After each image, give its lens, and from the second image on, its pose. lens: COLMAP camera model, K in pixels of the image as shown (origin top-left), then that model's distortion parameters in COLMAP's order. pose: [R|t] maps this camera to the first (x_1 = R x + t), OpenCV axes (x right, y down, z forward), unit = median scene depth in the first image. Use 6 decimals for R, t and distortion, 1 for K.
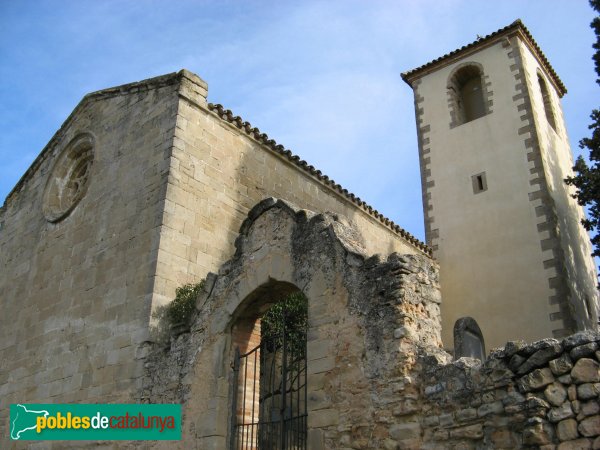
lens RADIAL K [[635.9, 0, 301.2], [0, 635.9, 225.4], [0, 0, 1]] dist [-0.136862, 0.000000]
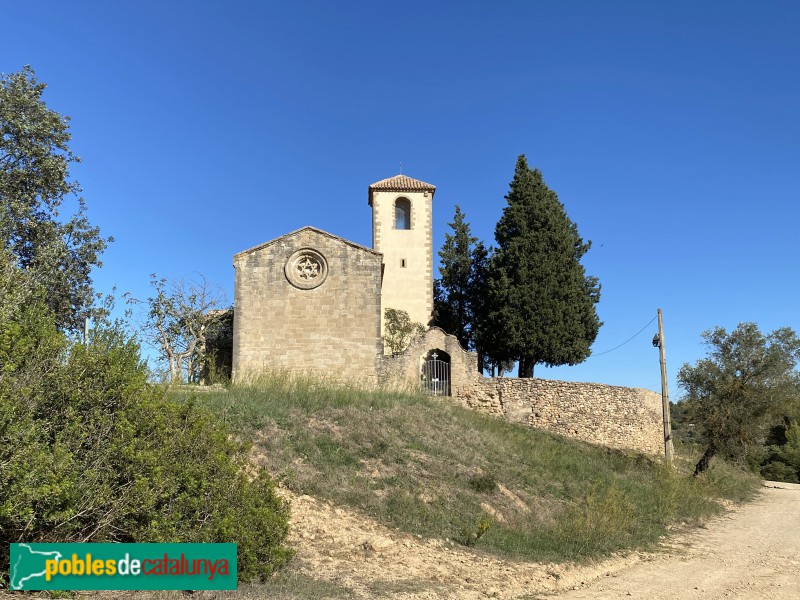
lens RADIAL K [[847.9, 0, 400.2], [0, 847.9, 302.7], [0, 0, 1]] dist [-0.136862, 0.000000]
pose [[0.726928, 0.075386, 0.682563, -2.490669], [-0.292811, 0.933097, 0.208786, -0.791032], [-0.621158, -0.351635, 0.700368, -1.618187]]
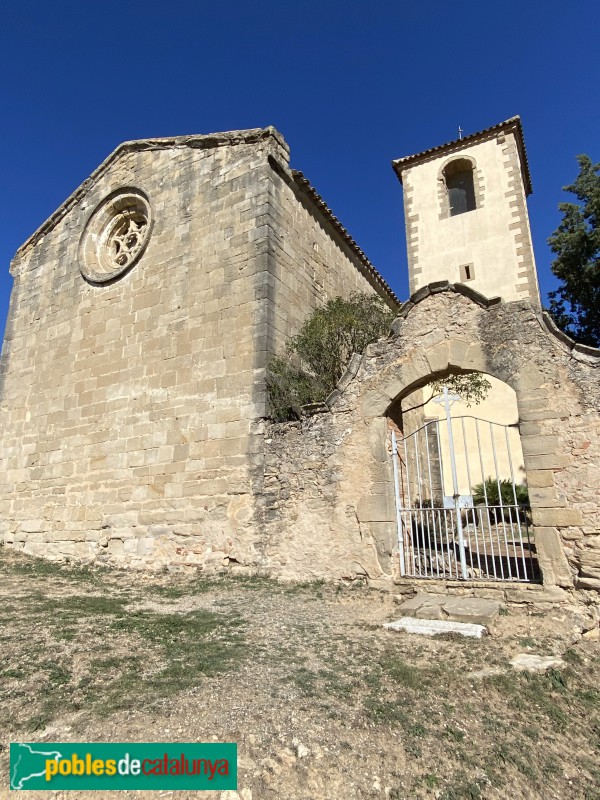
lens RADIAL K [[511.3, 0, 290.7], [0, 511.3, 399.8], [0, 0, 1]] dist [0.024305, -0.004988]
pose [[0.982341, 0.029070, 0.184826, -0.271503], [-0.065295, 0.979013, 0.193057, -0.000947], [-0.175335, -0.201716, 0.963622, 0.166794]]
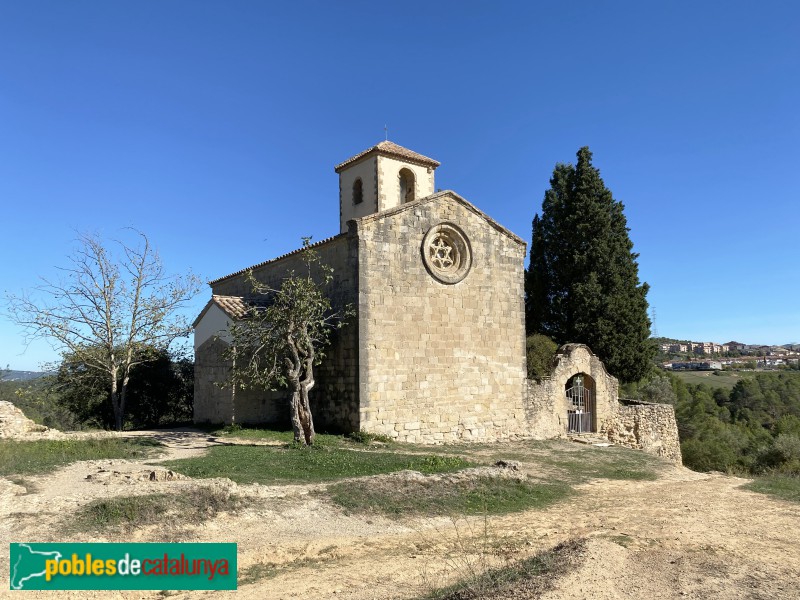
lens RADIAL K [[677.9, 0, 402.6], [0, 677.9, 302.3], [0, 0, 1]] dist [-0.013593, -0.014496]
pose [[0.209514, 0.083312, 0.974250, -2.263861], [-0.427933, 0.903690, 0.014750, 0.065790], [-0.879191, -0.420004, 0.224987, 0.729773]]
